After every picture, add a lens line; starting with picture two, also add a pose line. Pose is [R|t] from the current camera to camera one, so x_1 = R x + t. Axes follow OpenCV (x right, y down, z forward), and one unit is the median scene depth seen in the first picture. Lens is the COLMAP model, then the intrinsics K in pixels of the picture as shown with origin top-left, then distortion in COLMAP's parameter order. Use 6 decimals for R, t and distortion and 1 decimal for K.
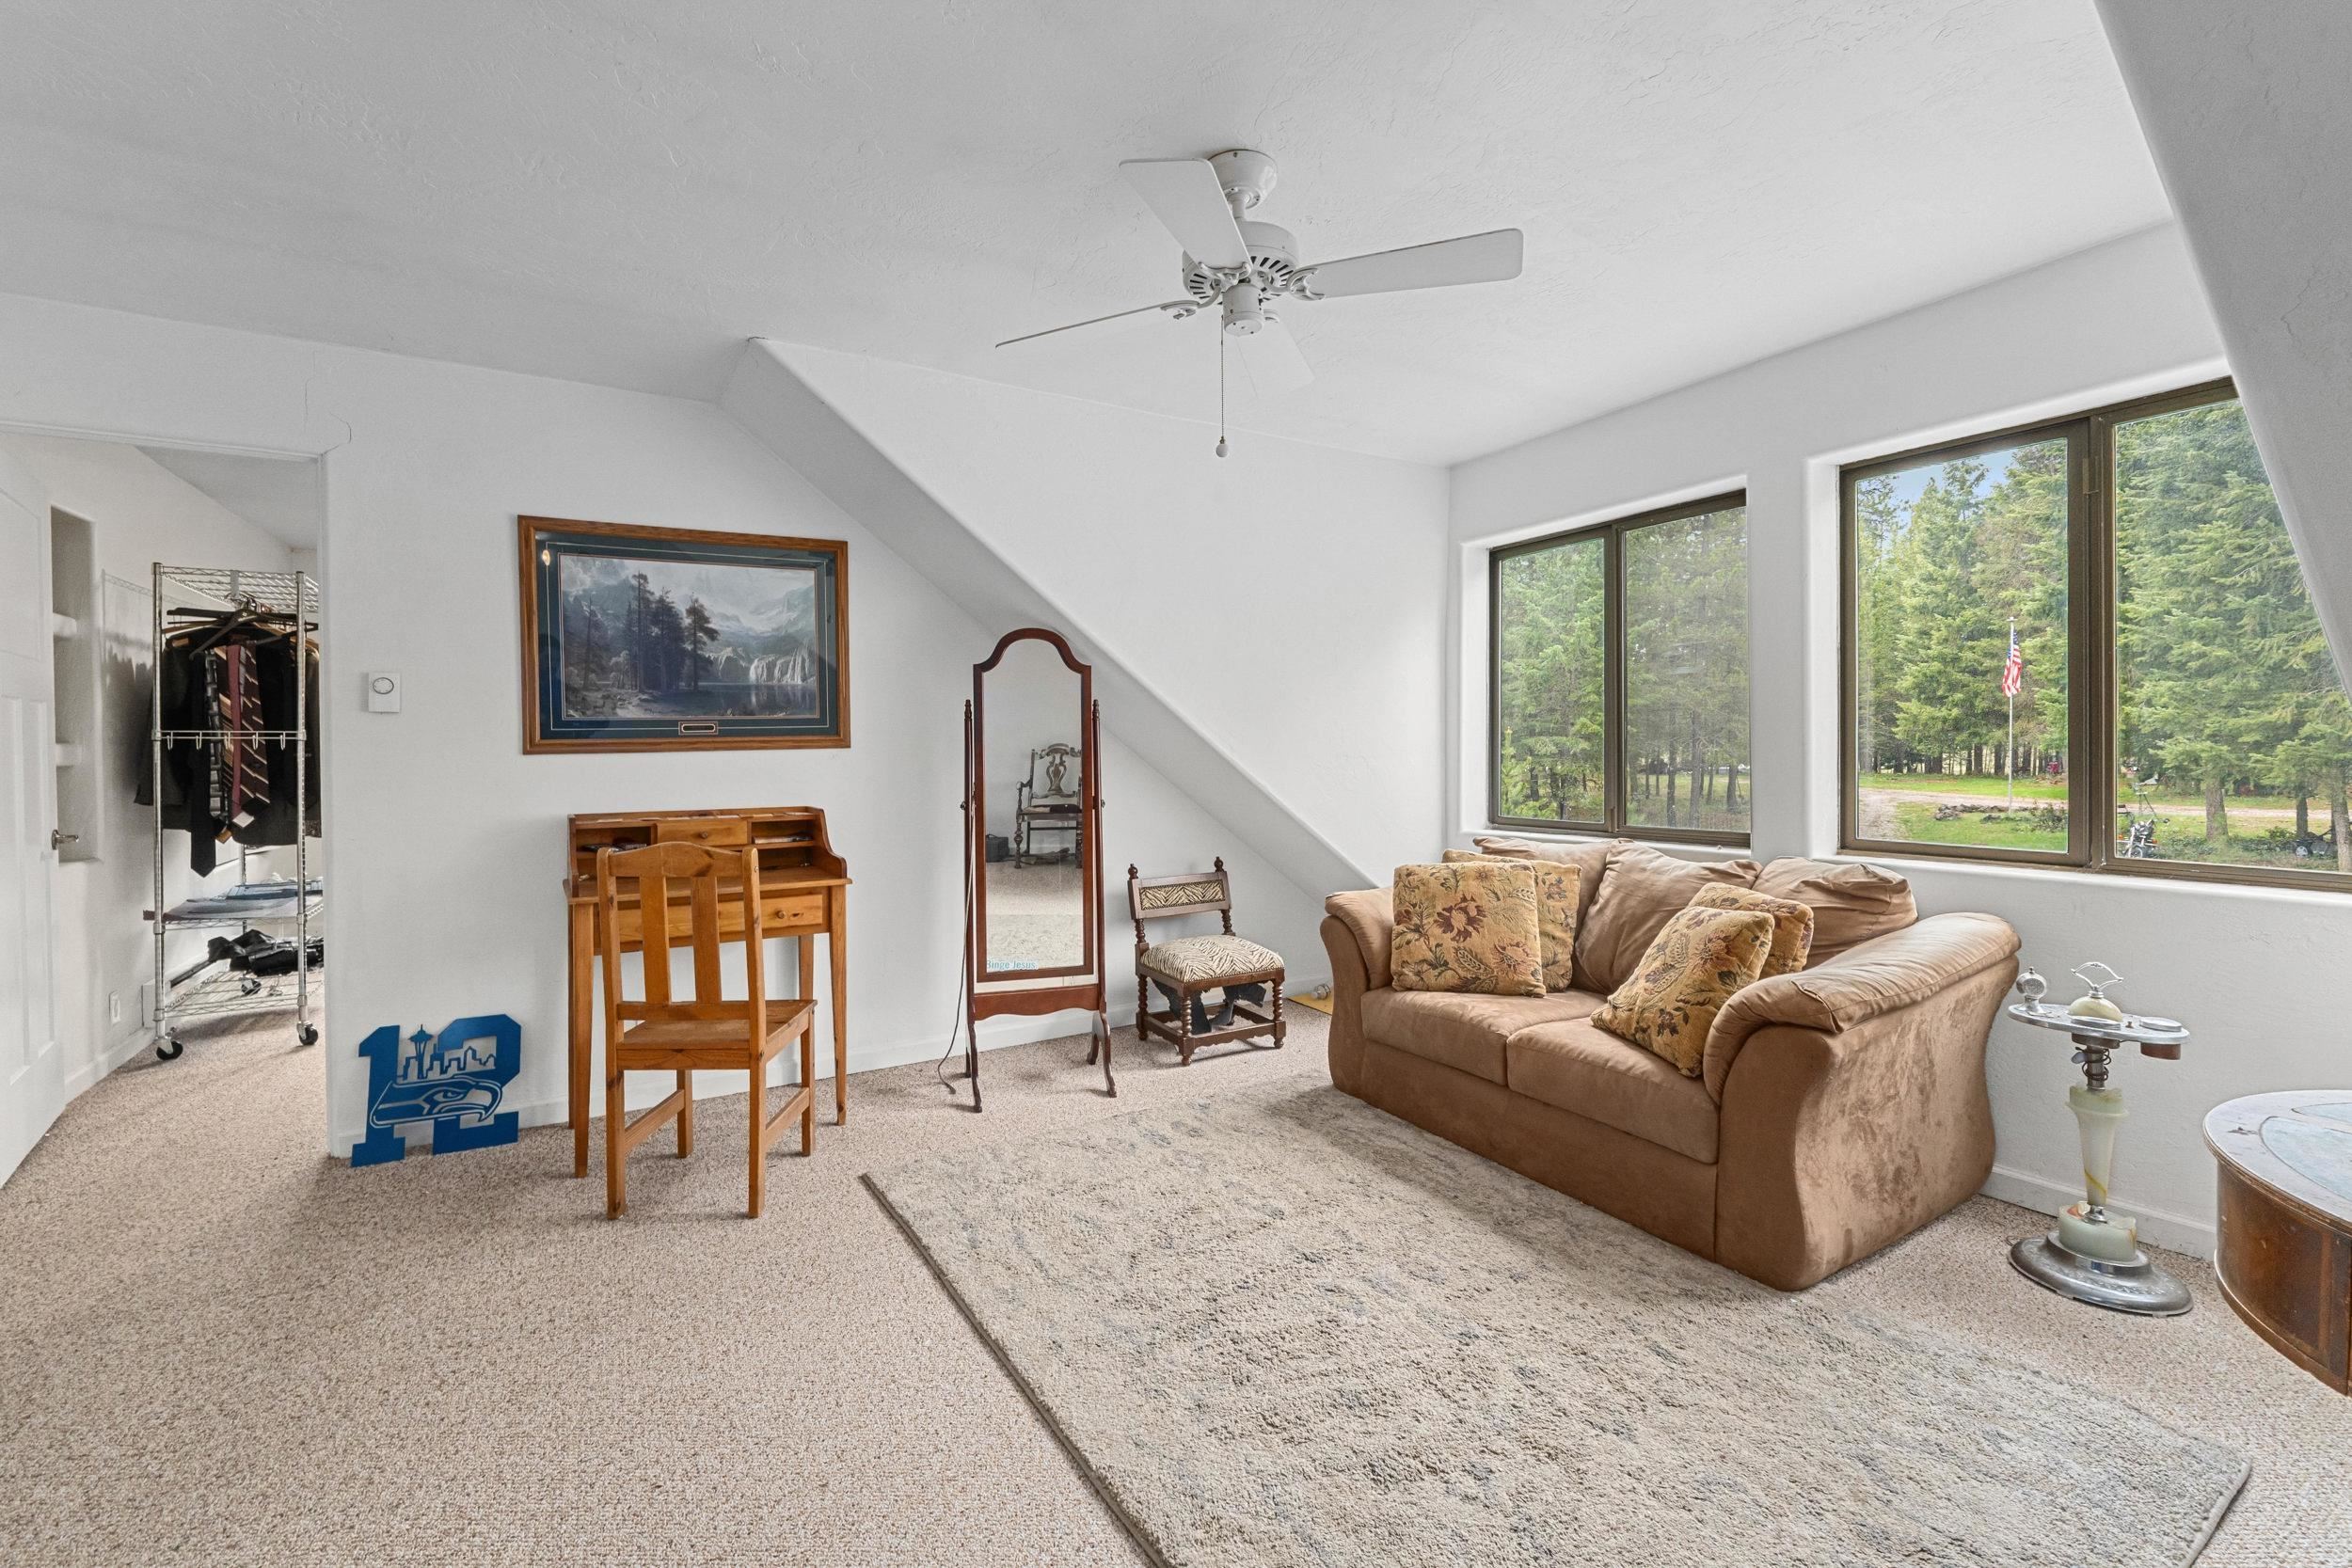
lens RADIAL K [[988.4, 0, 1158.5], [0, 988.4, 764.9], [0, 0, 1]] dist [-0.008285, 0.000184]
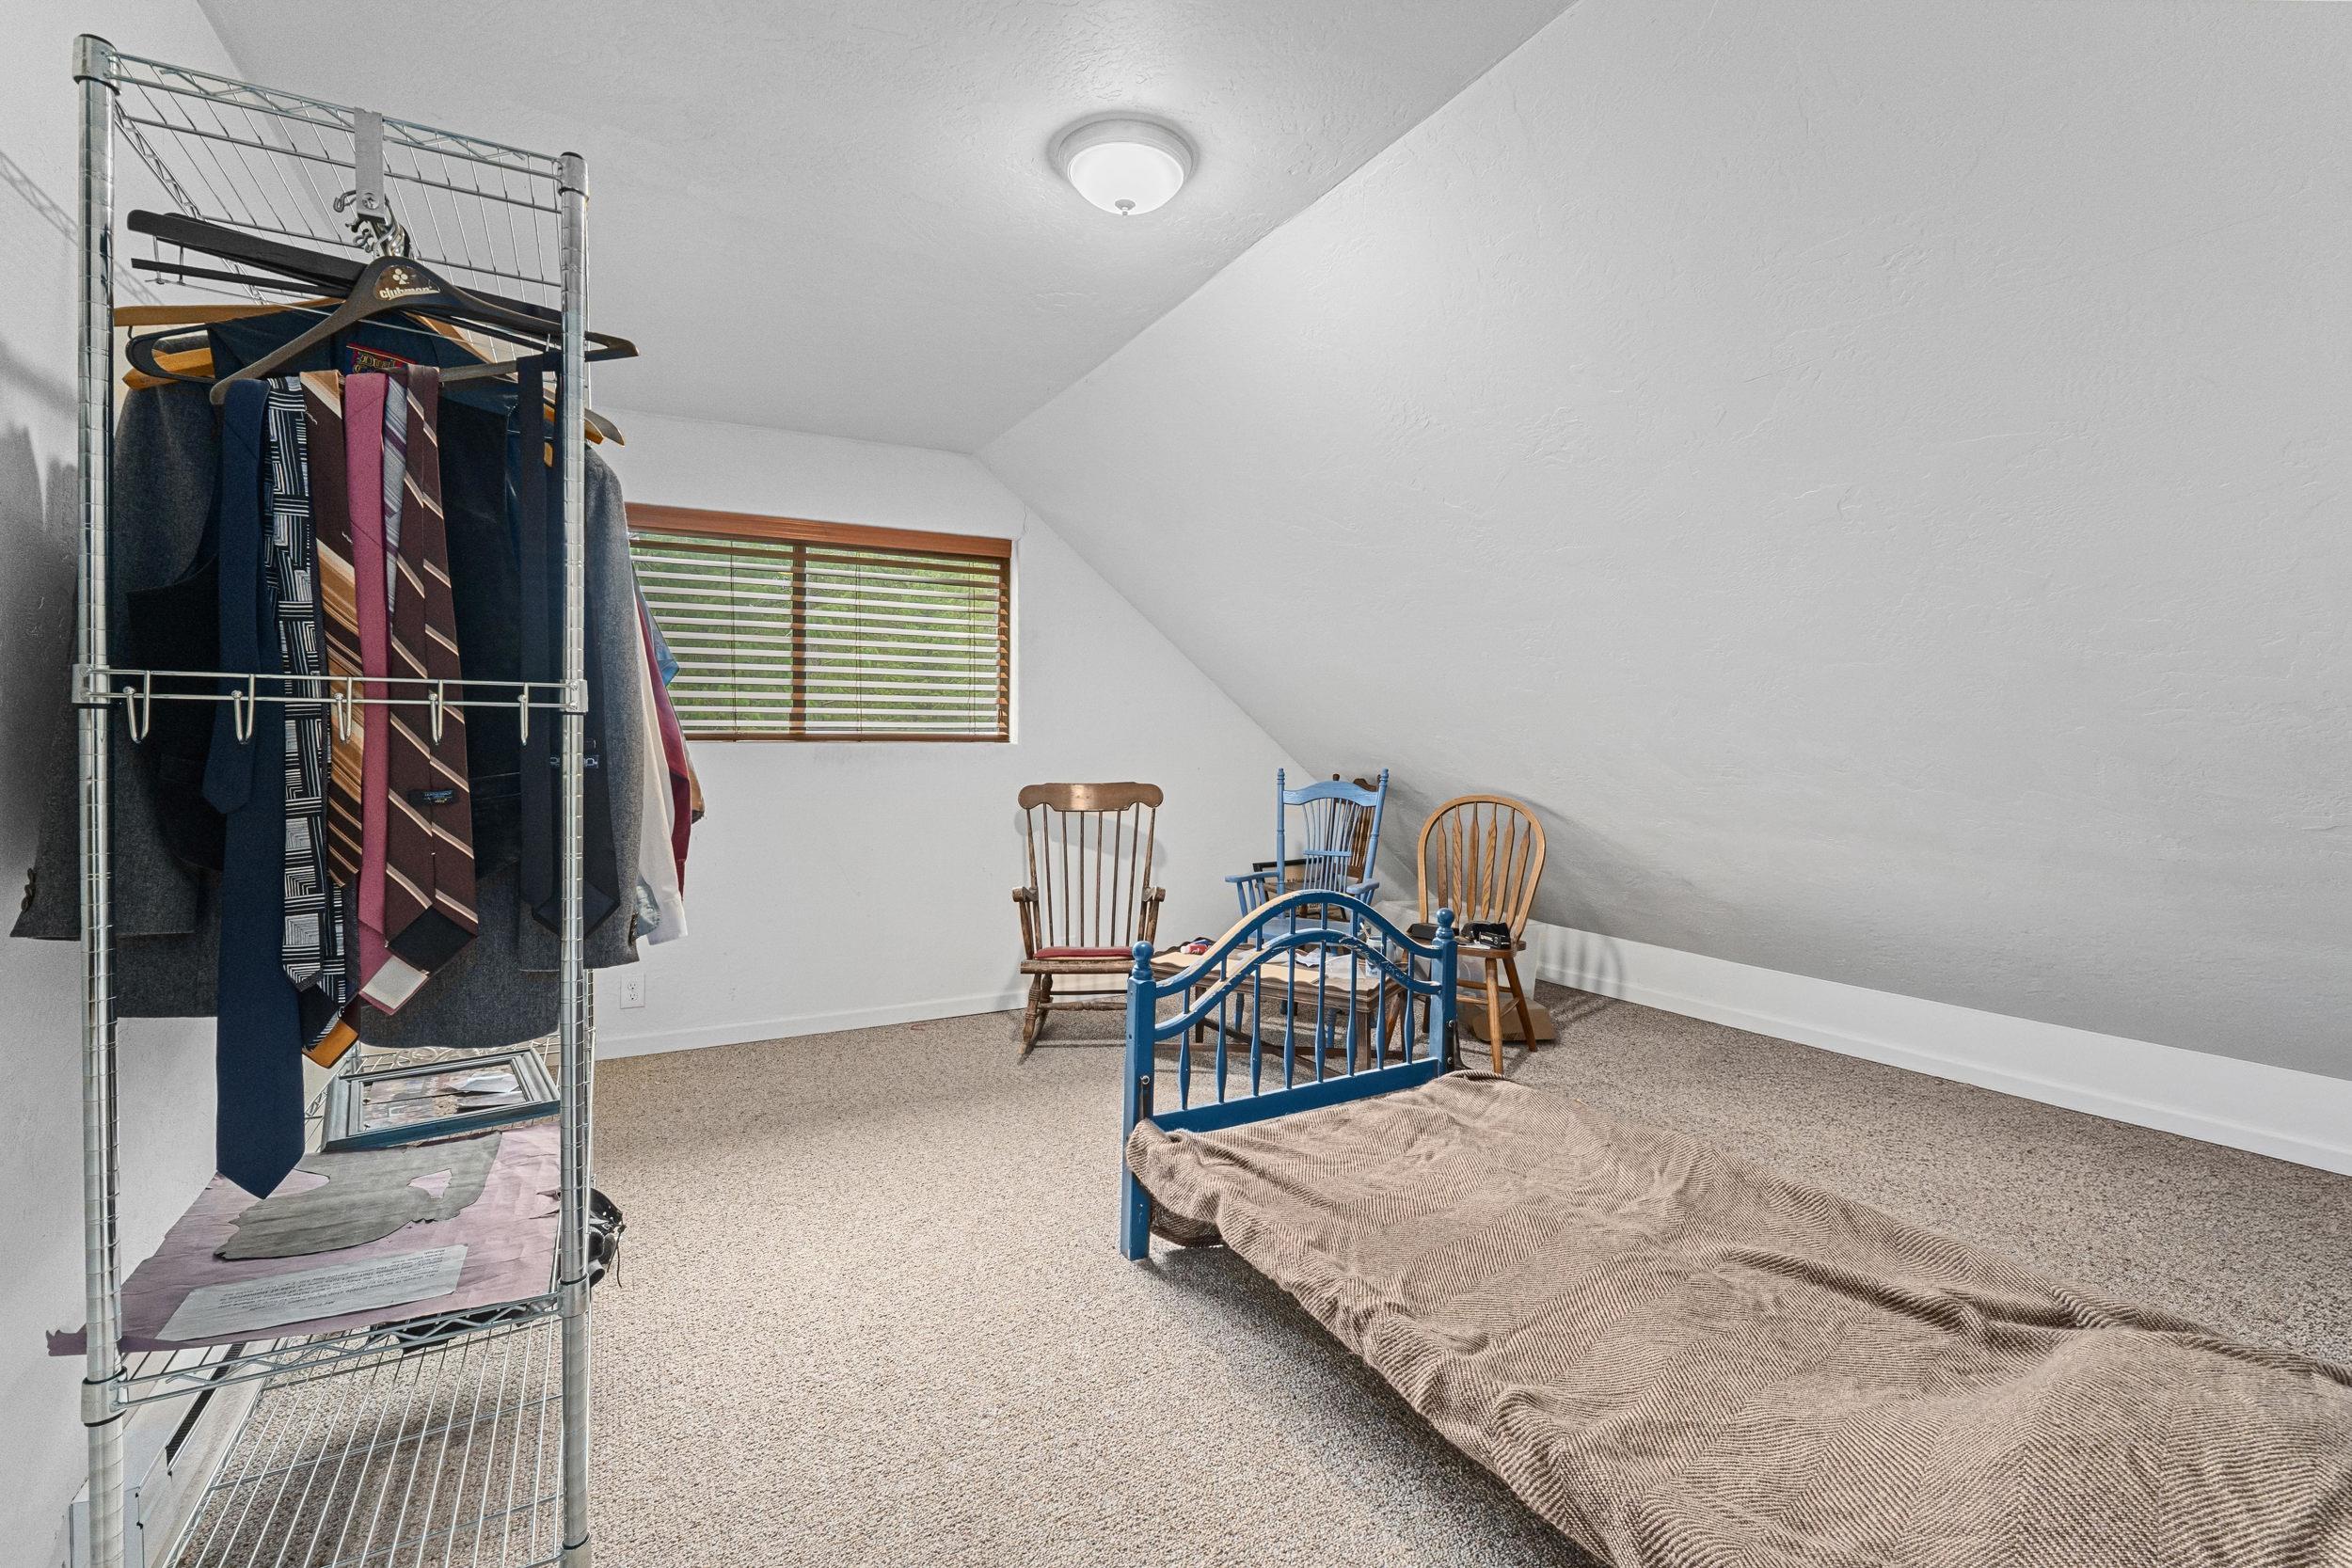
lens RADIAL K [[988.4, 0, 1135.0], [0, 988.4, 765.0], [0, 0, 1]] dist [-0.008285, 0.000184]
pose [[0.999874, 0.008434, -0.013412, -0.714519], [-0.008302, 0.999917, 0.009879, -0.013597], [0.013495, -0.009767, 0.999861, 0.717450]]
